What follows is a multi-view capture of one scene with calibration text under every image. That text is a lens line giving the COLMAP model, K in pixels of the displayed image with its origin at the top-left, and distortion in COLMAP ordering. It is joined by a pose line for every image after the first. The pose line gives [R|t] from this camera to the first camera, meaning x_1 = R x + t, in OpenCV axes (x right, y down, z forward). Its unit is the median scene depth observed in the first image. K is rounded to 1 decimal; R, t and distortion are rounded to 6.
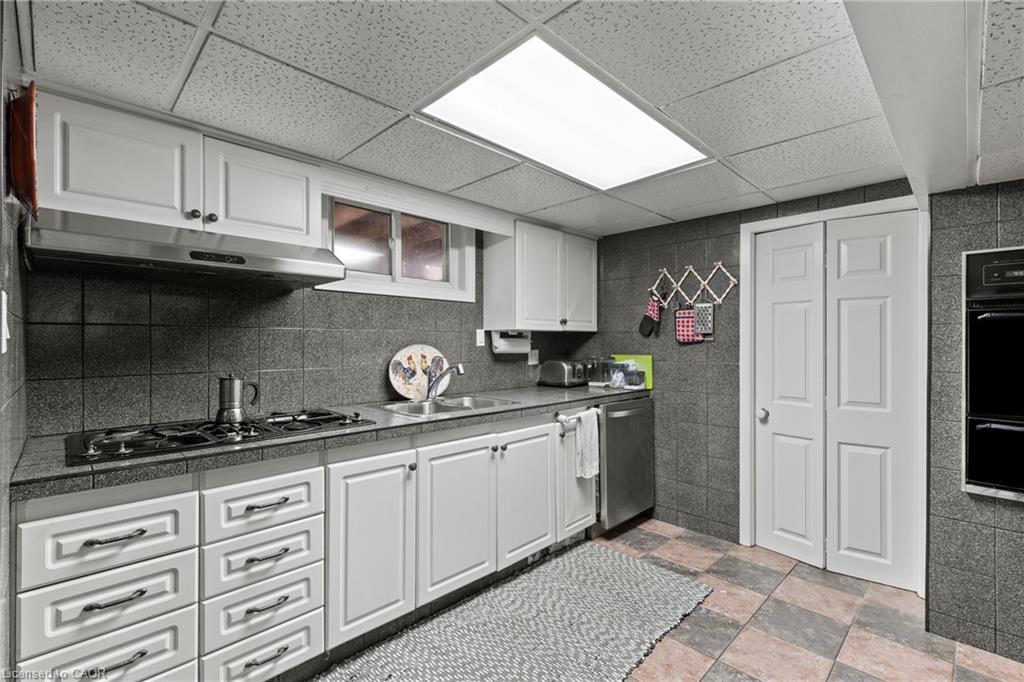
lens RADIAL K [[463.5, 0, 514.2], [0, 463.5, 343.3], [0, 0, 1]] dist [0.002994, 0.000358]
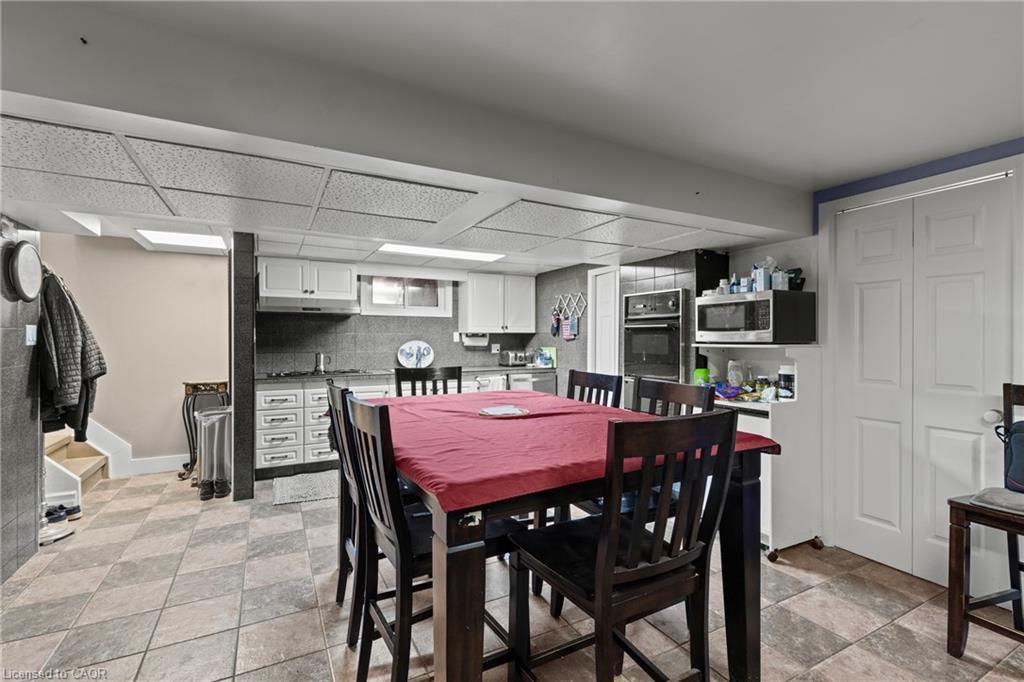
lens RADIAL K [[463.5, 0, 509.7], [0, 463.5, 339.9], [0, 0, 1]] dist [0.002994, 0.000358]
pose [[0.958302, -0.001176, -0.285754, 0.640968], [0.000862, 0.999999, -0.001223, 0.001927], [0.285755, 0.000926, 0.958302, -0.655185]]
